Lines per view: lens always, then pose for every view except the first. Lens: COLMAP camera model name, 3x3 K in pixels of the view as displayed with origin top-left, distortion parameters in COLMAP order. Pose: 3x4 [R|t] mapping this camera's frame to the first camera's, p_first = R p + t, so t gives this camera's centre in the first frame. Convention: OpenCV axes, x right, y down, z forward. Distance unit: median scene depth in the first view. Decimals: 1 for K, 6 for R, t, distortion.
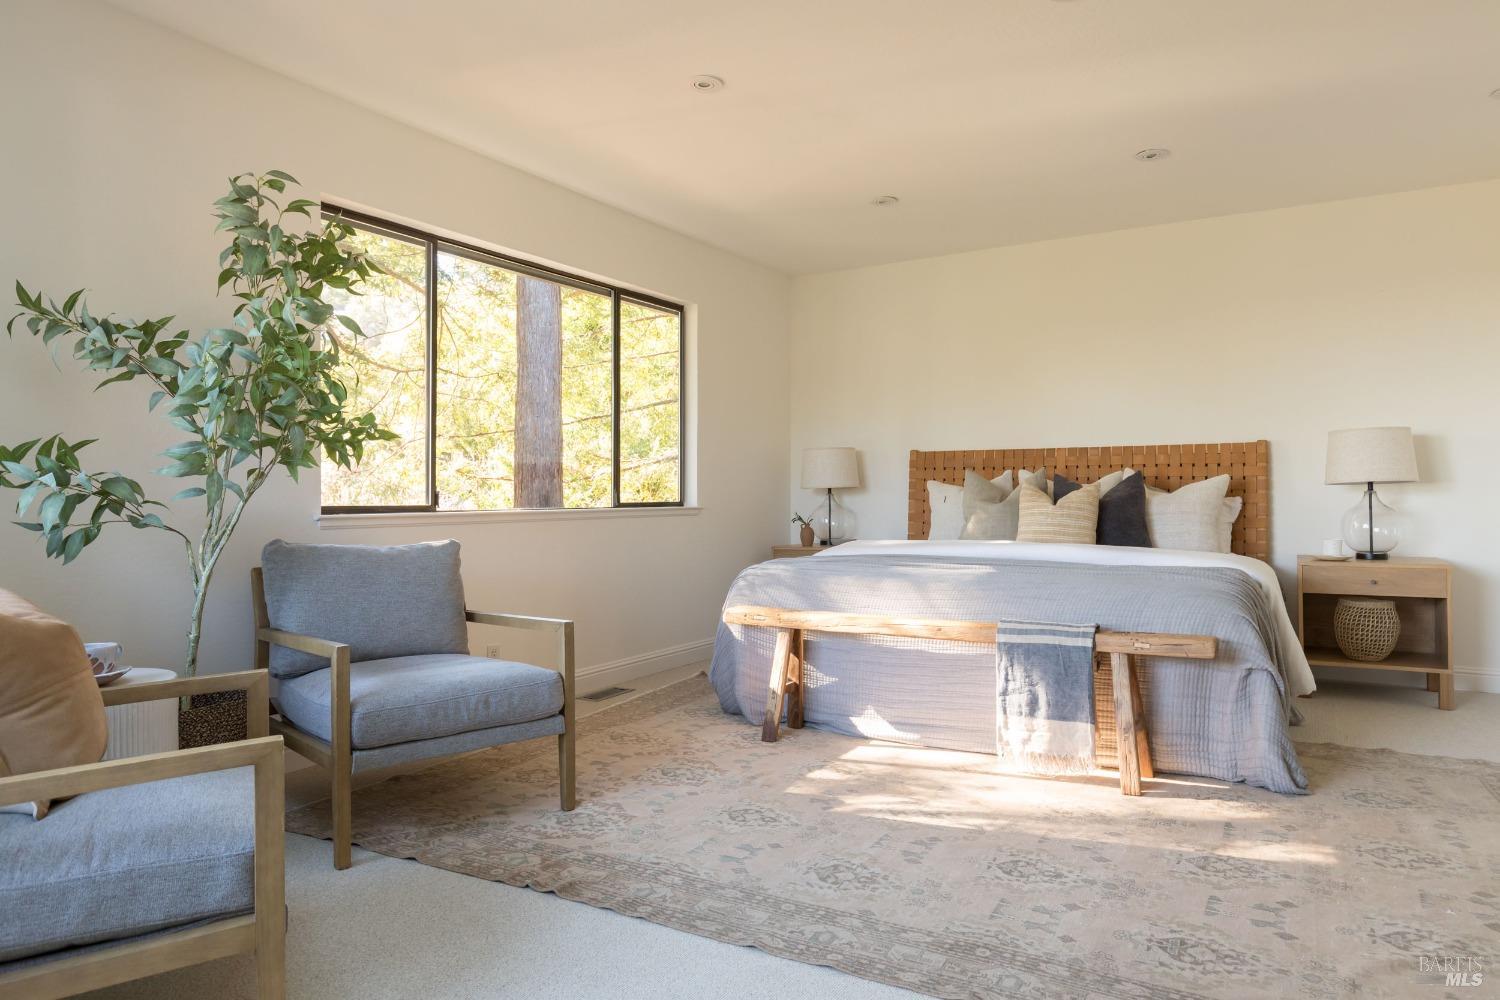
lens RADIAL K [[991.8, 0, 750.0], [0, 991.8, 500.0], [0, 0, 1]] dist [0.000706, -0.002878]
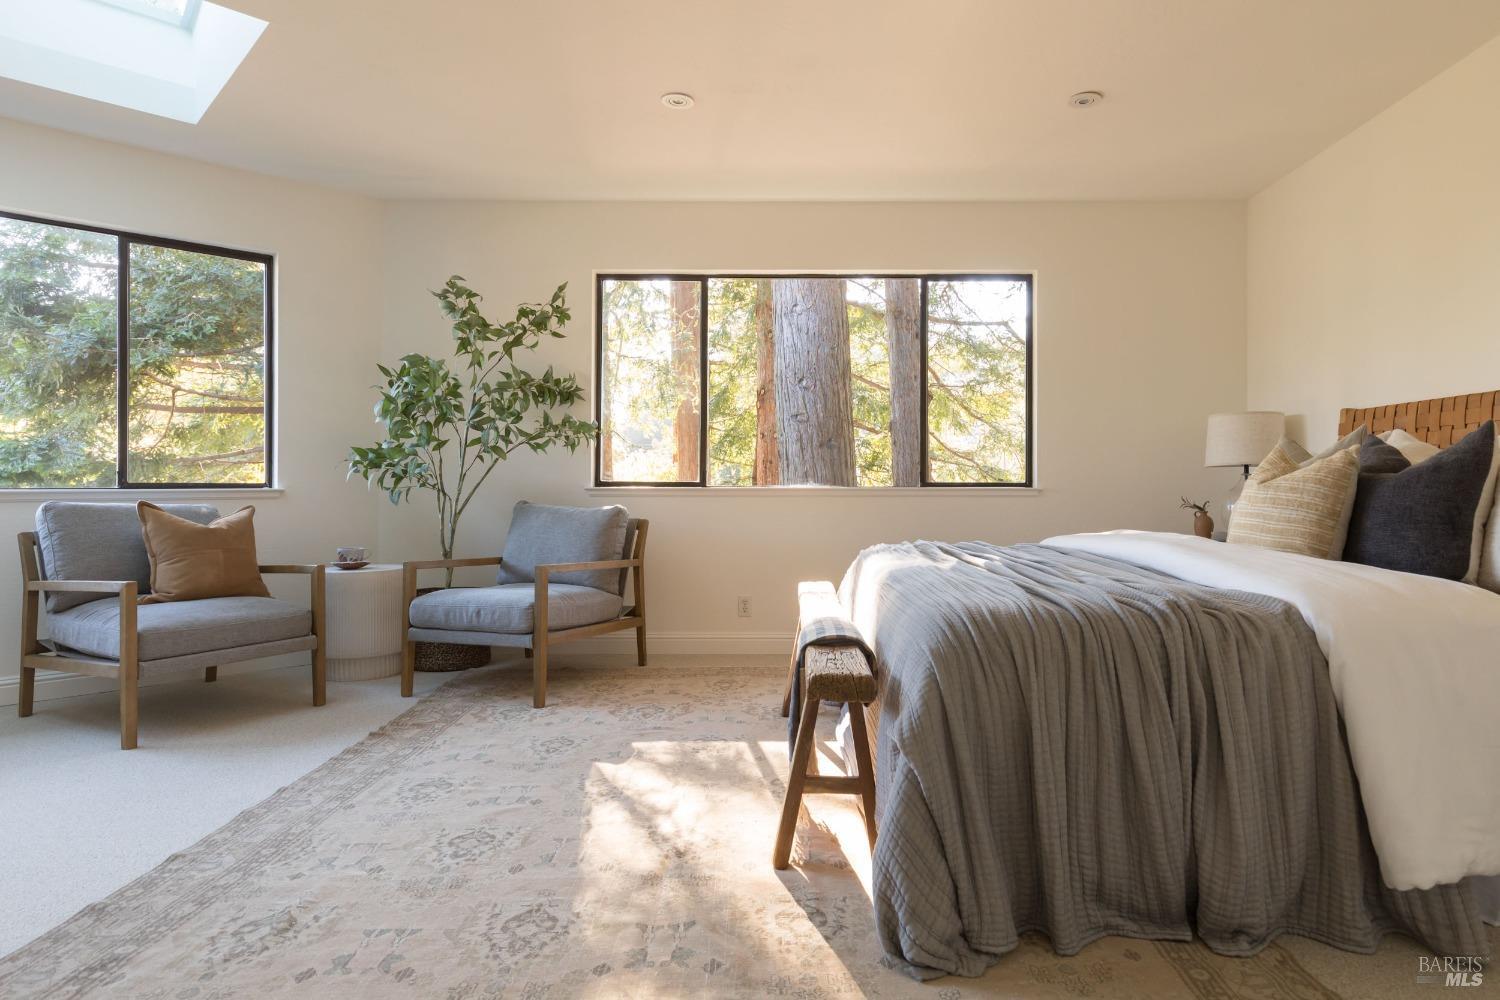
lens RADIAL K [[860.6, 0, 750.6], [0, 860.6, 481.7], [0, 0, 1]] dist [0.004303, 0.001524]
pose [[0.494113, 0.001063, -0.869397, 1.082851], [-0.007152, 0.999970, -0.002842, 0.012861], [0.869368, 0.007622, 0.494106, 0.760785]]
